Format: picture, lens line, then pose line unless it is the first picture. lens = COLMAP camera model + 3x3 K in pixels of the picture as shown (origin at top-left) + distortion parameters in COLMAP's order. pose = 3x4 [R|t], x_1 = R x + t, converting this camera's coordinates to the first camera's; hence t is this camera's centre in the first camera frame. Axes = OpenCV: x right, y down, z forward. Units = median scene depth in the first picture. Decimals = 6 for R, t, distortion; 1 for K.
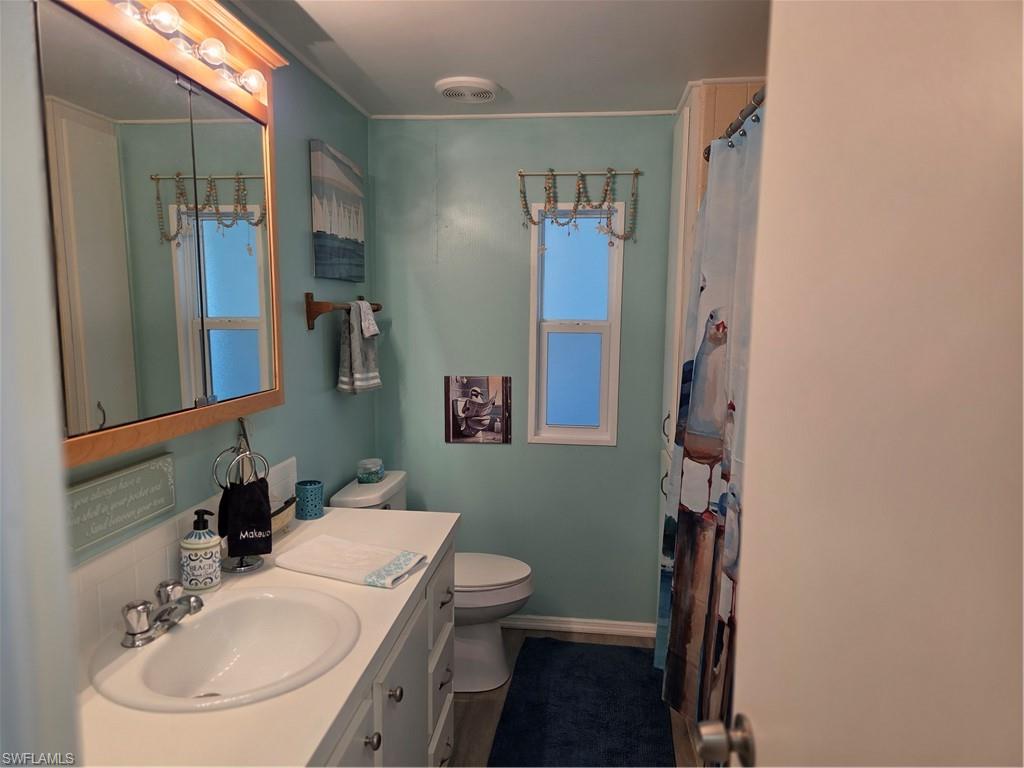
lens RADIAL K [[686.4, 0, 519.5], [0, 686.4, 391.9], [0, 0, 1]] dist [0.066630, -0.051969]
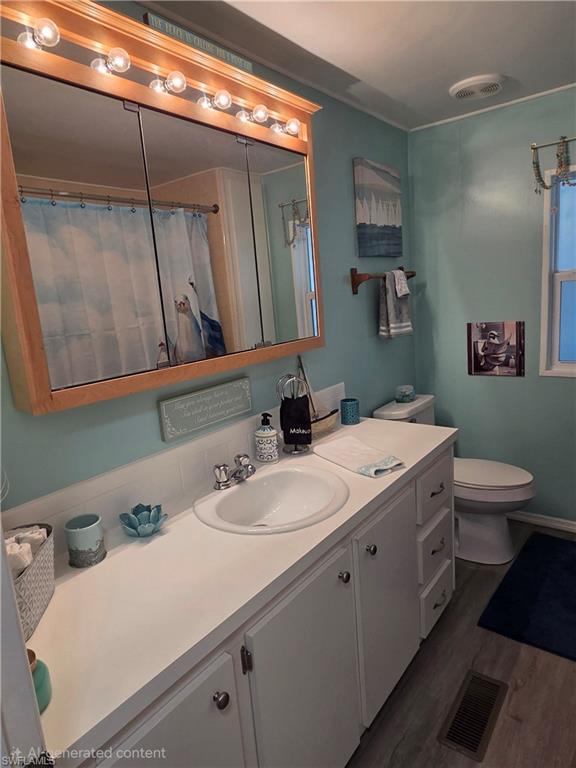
lens RADIAL K [[486.3, 0, 291.8], [0, 486.3, 380.0], [0, 0, 1]] dist [-0.000693, 0.008340]
pose [[0.849646, 0.019055, -0.527009, 0.113035], [0.025004, 0.996767, 0.076352, 0.006494], [0.526761, -0.078050, 0.846423, 0.058049]]
